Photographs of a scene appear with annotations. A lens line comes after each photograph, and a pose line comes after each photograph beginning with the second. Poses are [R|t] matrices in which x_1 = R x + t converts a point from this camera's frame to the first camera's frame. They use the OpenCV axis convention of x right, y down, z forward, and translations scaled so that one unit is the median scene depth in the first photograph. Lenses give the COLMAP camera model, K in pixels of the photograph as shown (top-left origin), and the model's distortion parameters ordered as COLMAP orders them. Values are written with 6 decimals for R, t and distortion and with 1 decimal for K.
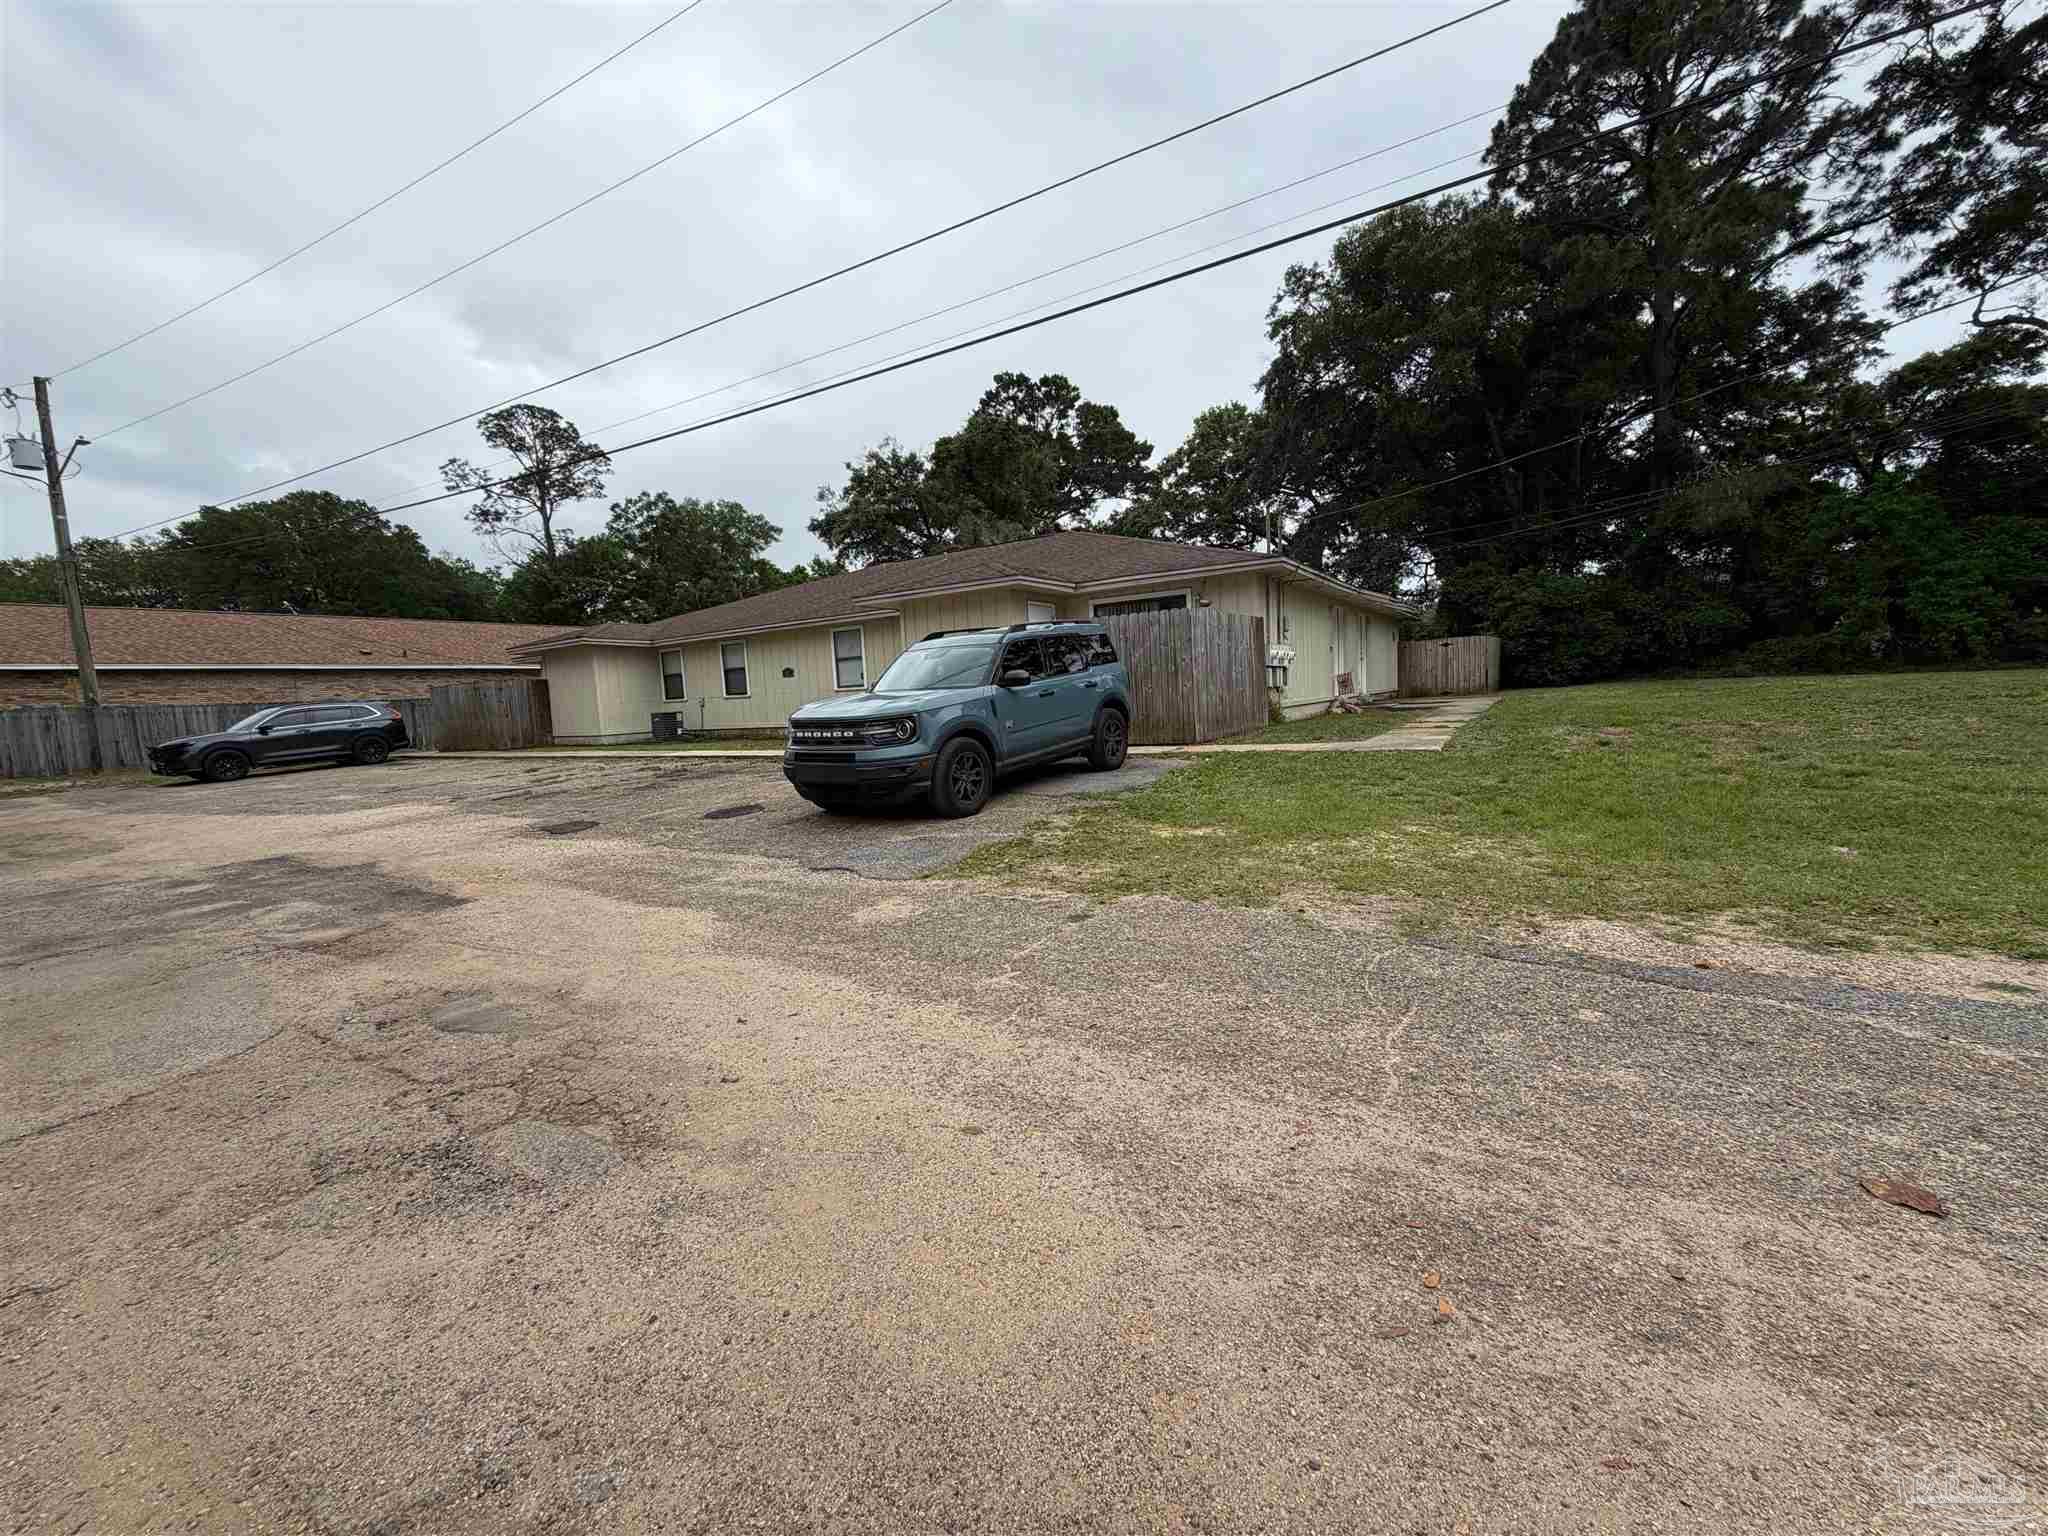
lens RADIAL K [[812.6, 0, 1029.9], [0, 812.6, 765.3], [0, 0, 1]] dist [0.002596, -0.000969]
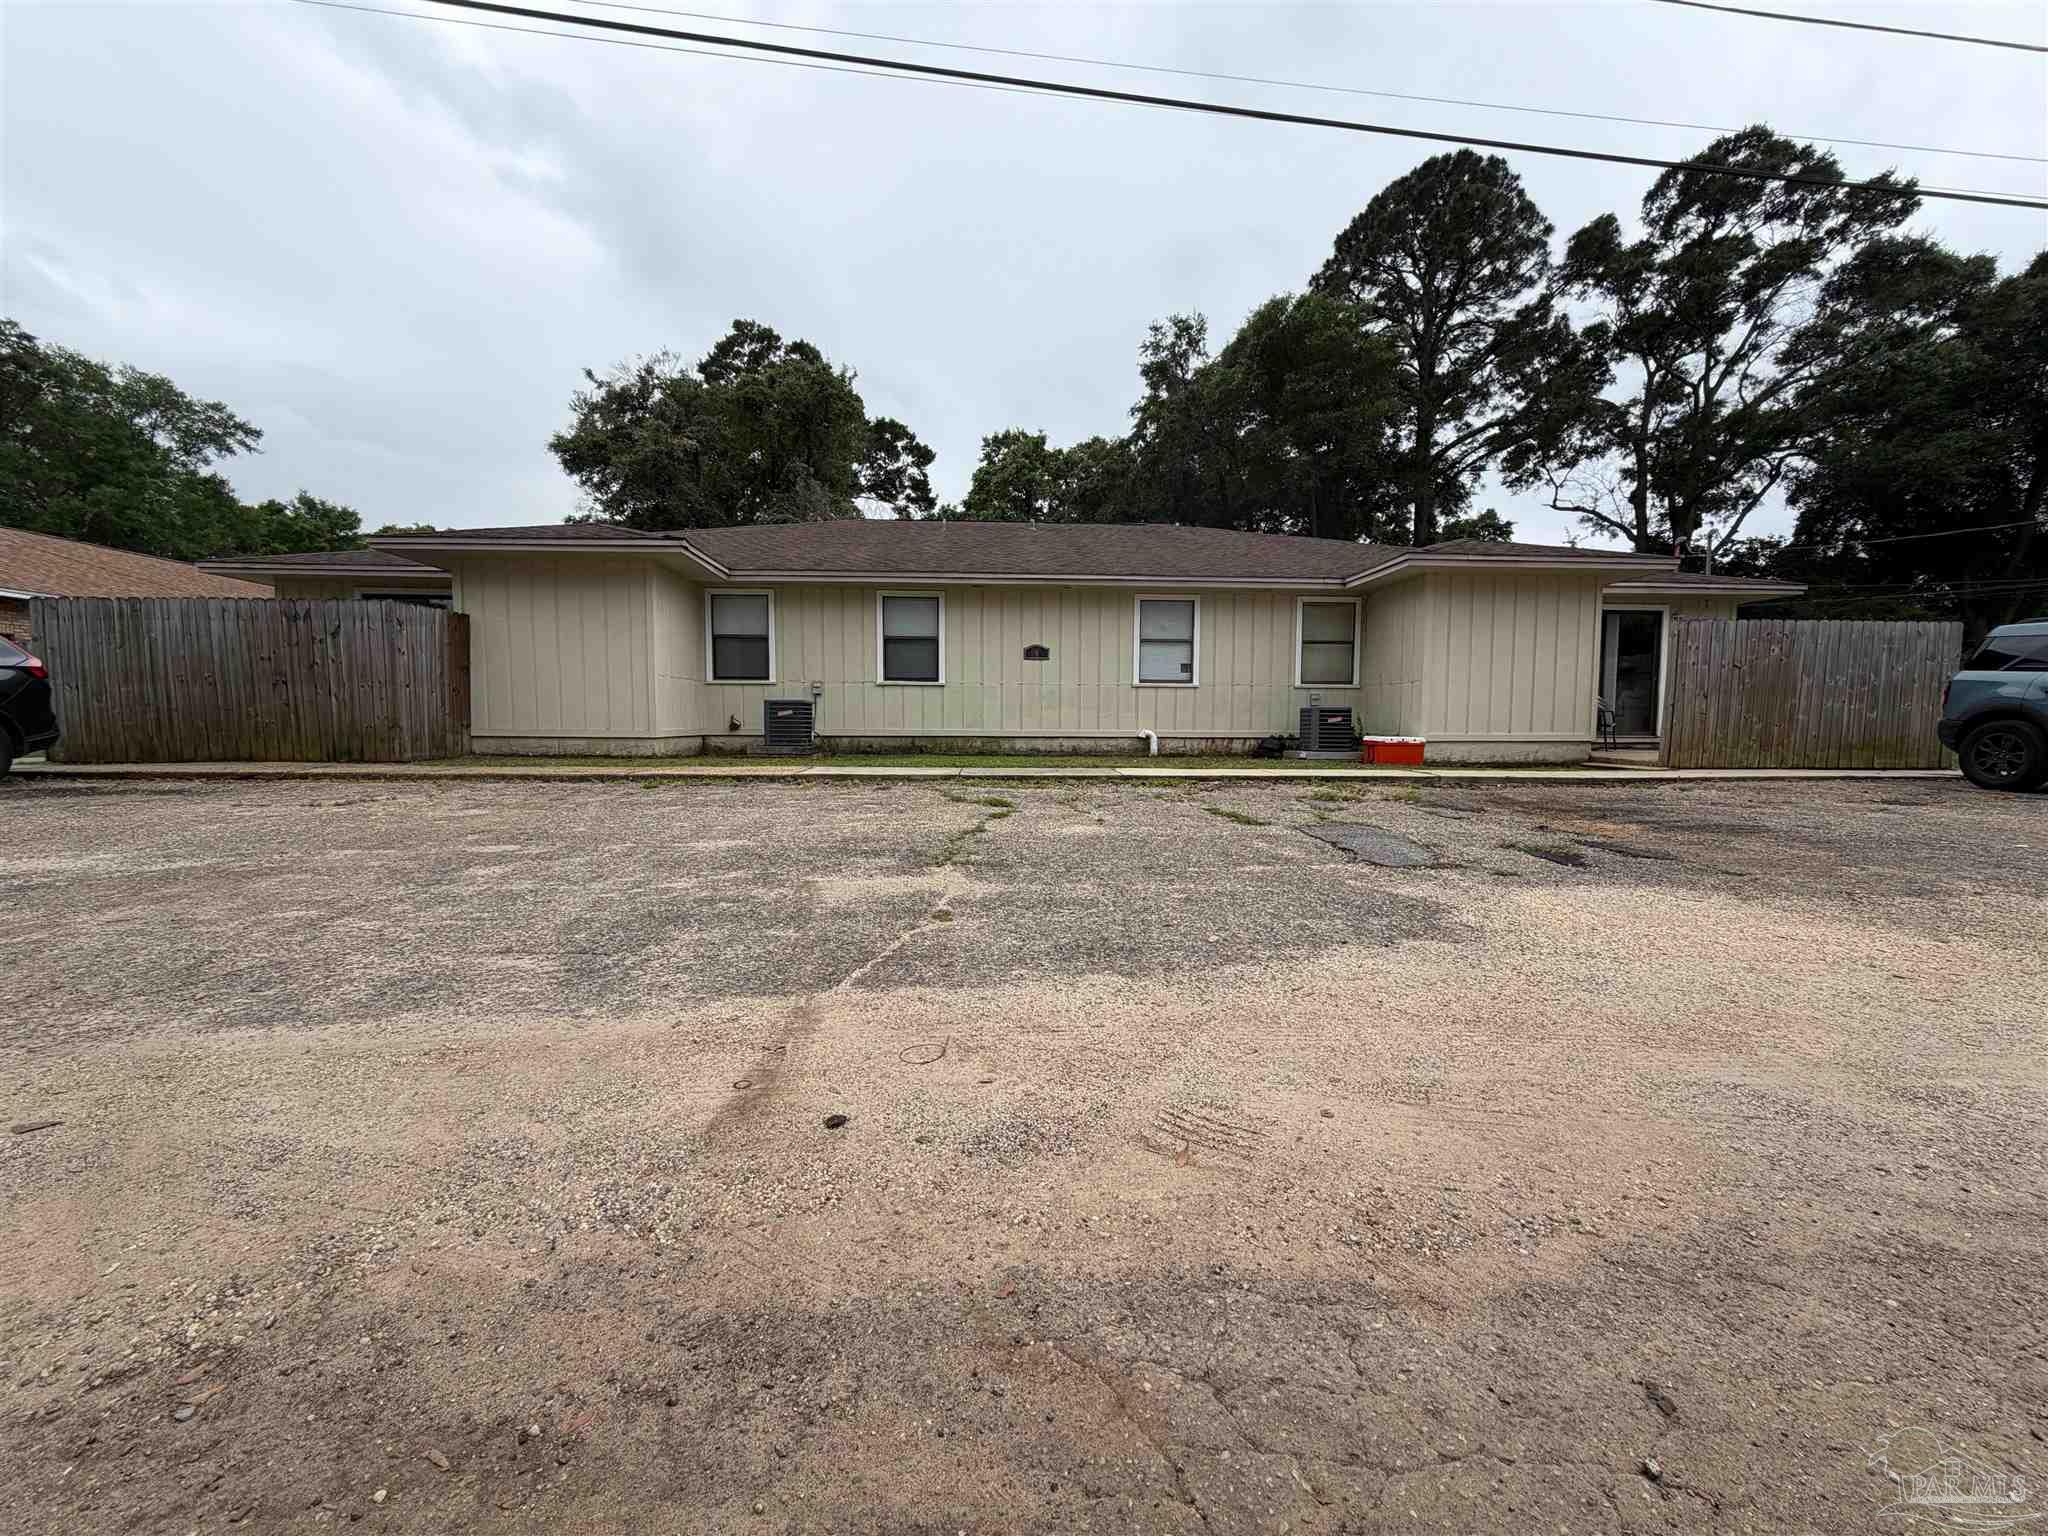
lens RADIAL K [[812.6, 0, 1029.9], [0, 812.6, 765.3], [0, 0, 1]] dist [0.002596, -0.000969]
pose [[0.812503, 0.024945, 0.582423, -0.629135], [0.002765, 0.998908, -0.046639, 0.005259], [-0.582950, 0.039505, 0.811547, 0.447524]]
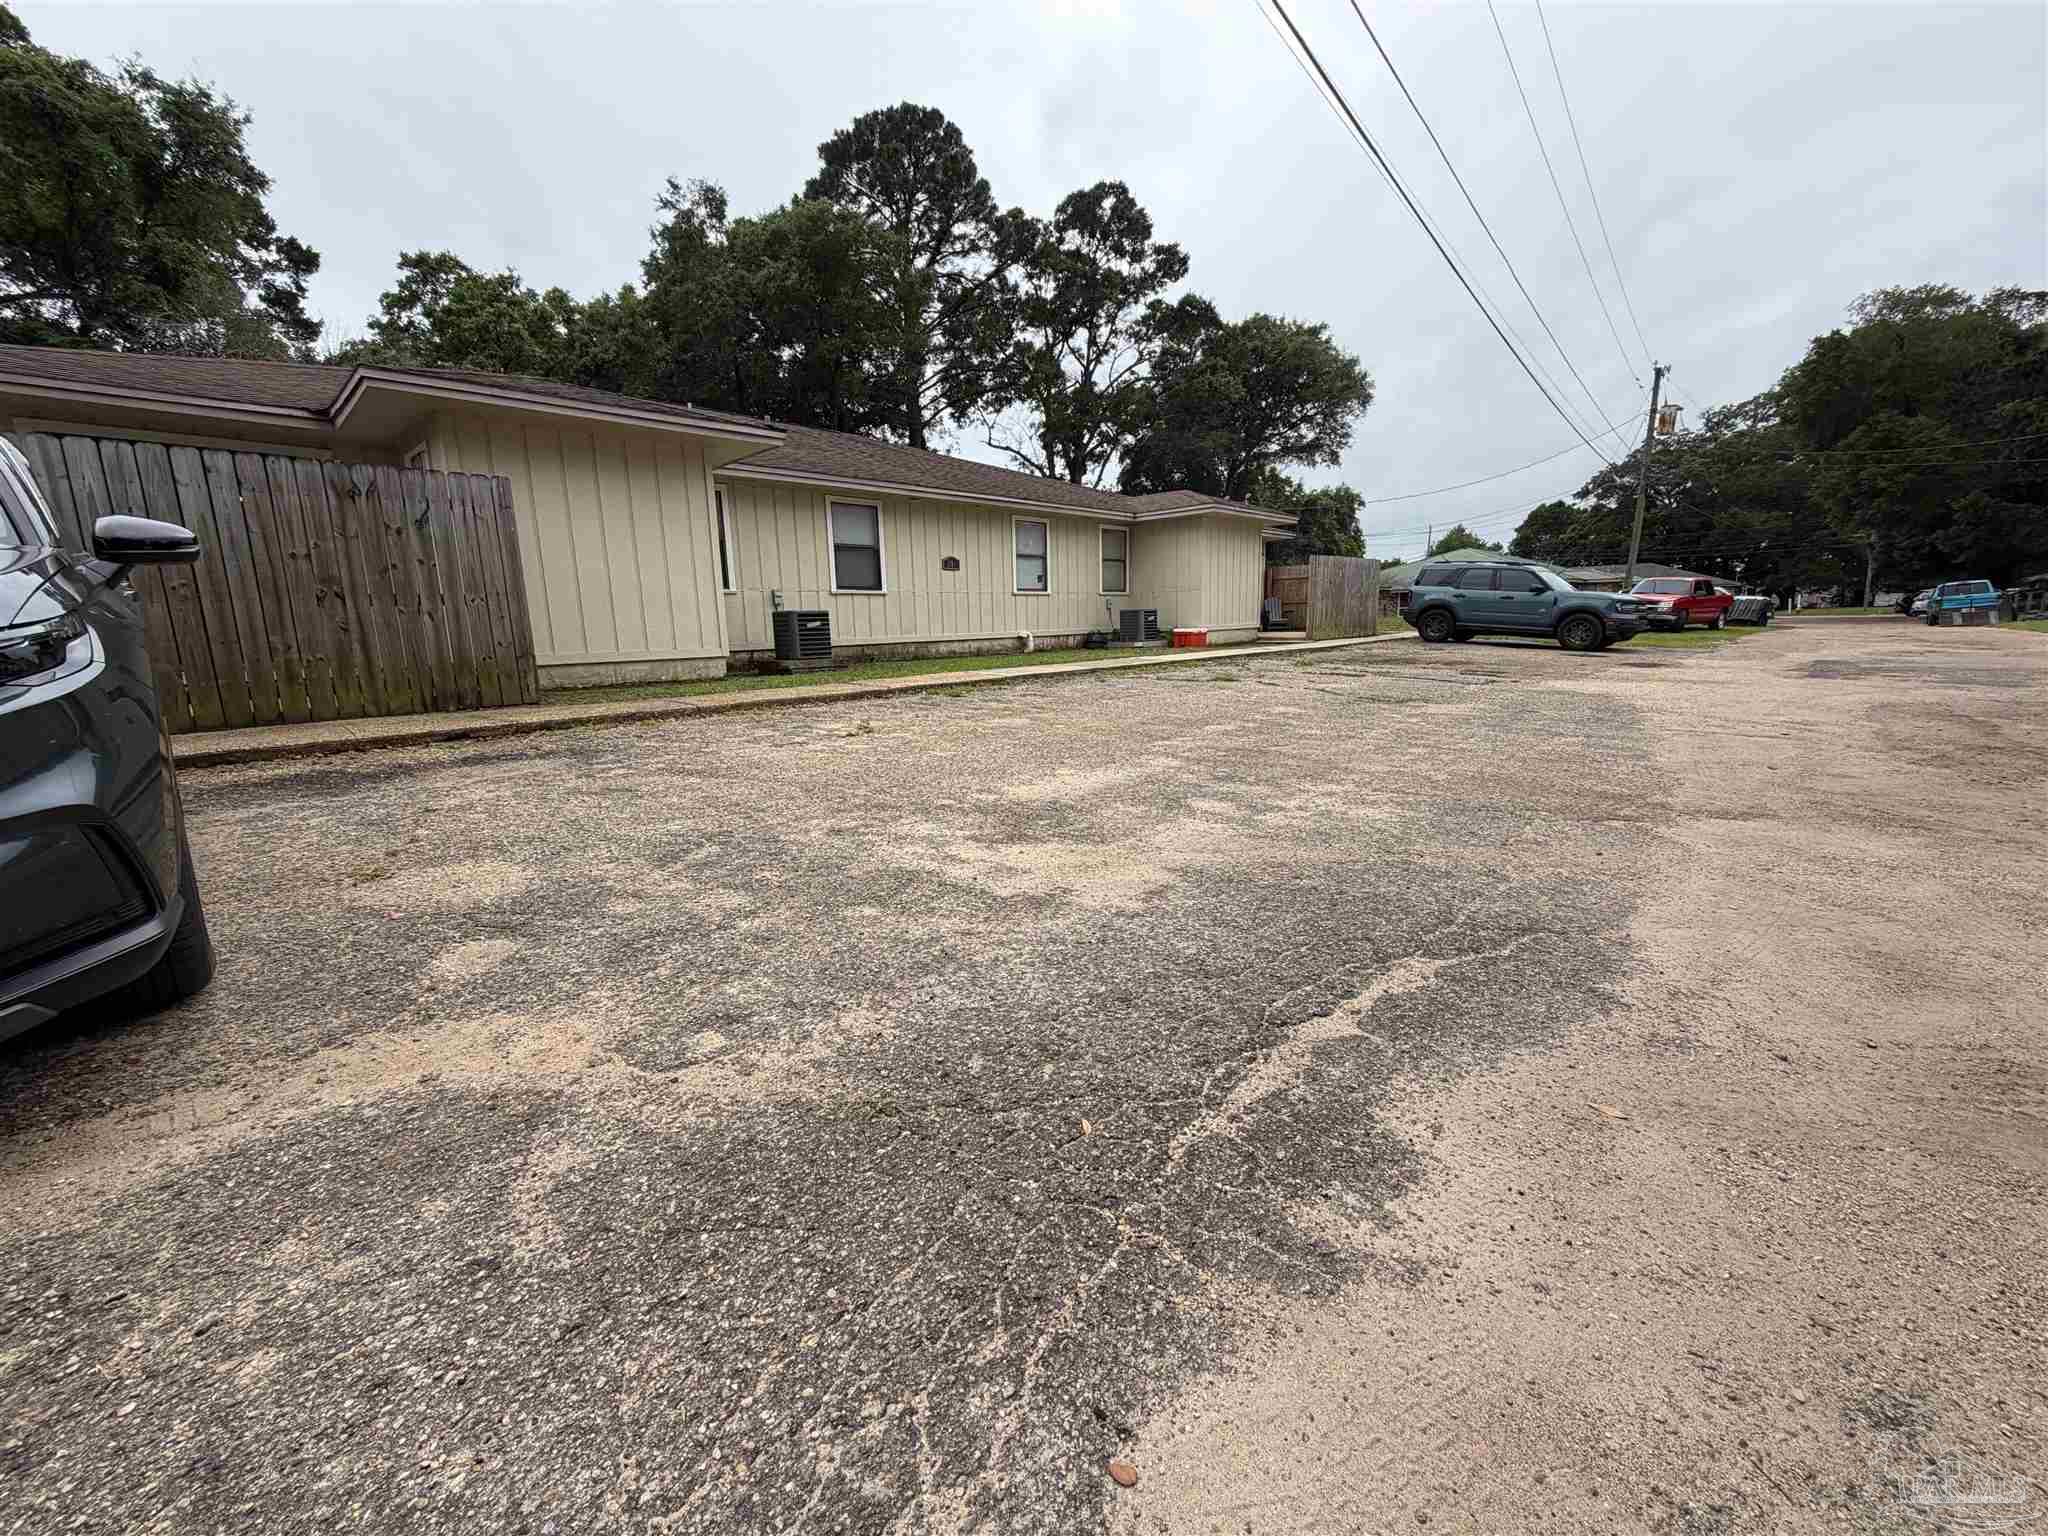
lens RADIAL K [[812.6, 0, 1029.9], [0, 812.6, 765.3], [0, 0, 1]] dist [0.002596, -0.000969]
pose [[0.182949, -0.127583, 0.974809, -0.937327], [0.101076, 0.988730, 0.110435, -0.009575], [-0.977913, 0.078325, 0.193783, 0.749994]]
